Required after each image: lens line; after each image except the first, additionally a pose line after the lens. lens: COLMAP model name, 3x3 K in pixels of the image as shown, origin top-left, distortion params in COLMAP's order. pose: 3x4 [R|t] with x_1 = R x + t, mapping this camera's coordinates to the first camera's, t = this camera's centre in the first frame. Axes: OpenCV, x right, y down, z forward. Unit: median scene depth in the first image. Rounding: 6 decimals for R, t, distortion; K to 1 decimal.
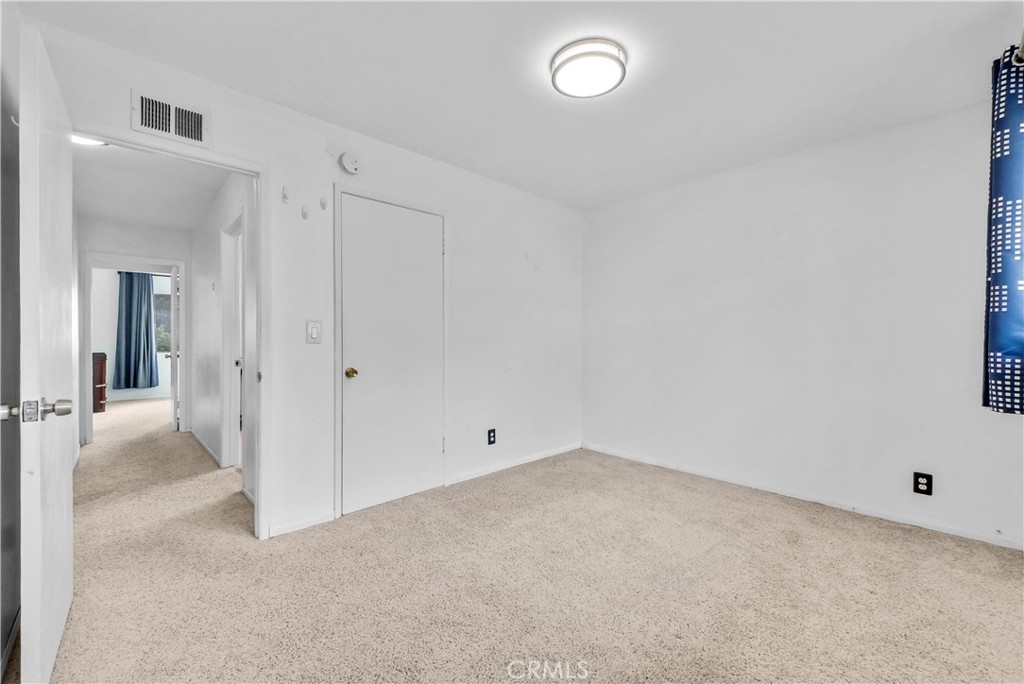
lens RADIAL K [[420.9, 0, 509.0], [0, 420.9, 342.3], [0, 0, 1]] dist [-0.000255, -0.000077]
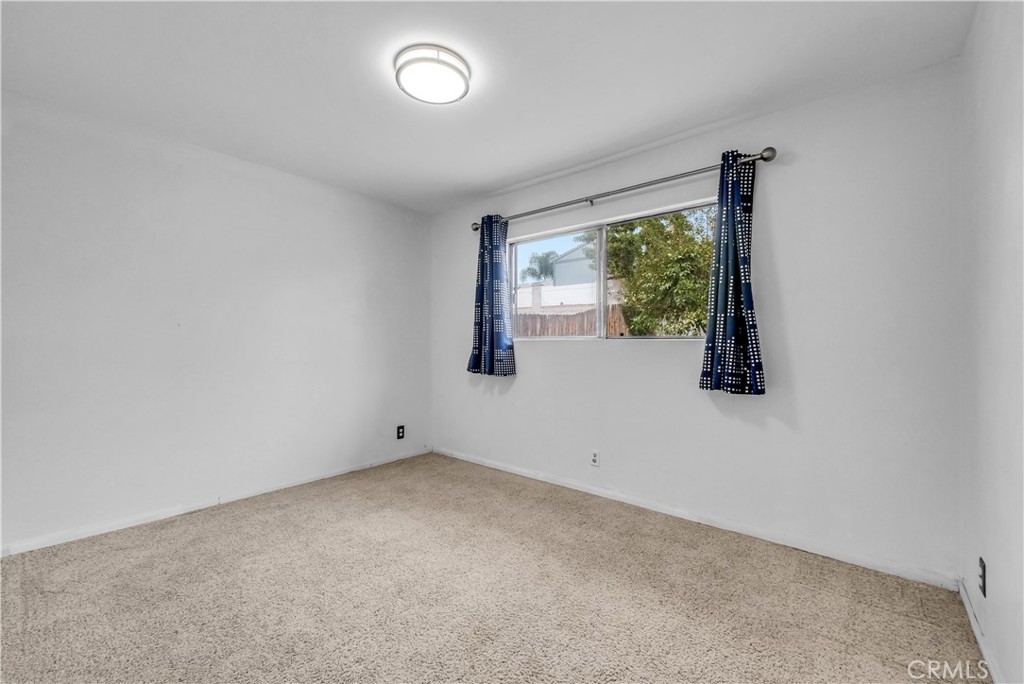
lens RADIAL K [[420.9, 0, 509.0], [0, 420.9, 342.3], [0, 0, 1]] dist [-0.000255, -0.000077]
pose [[-0.092175, -0.007133, 0.995717, -0.586459], [0.009041, 0.999927, 0.008000, -0.018974], [-0.995702, 0.009739, -0.092104, 0.632839]]
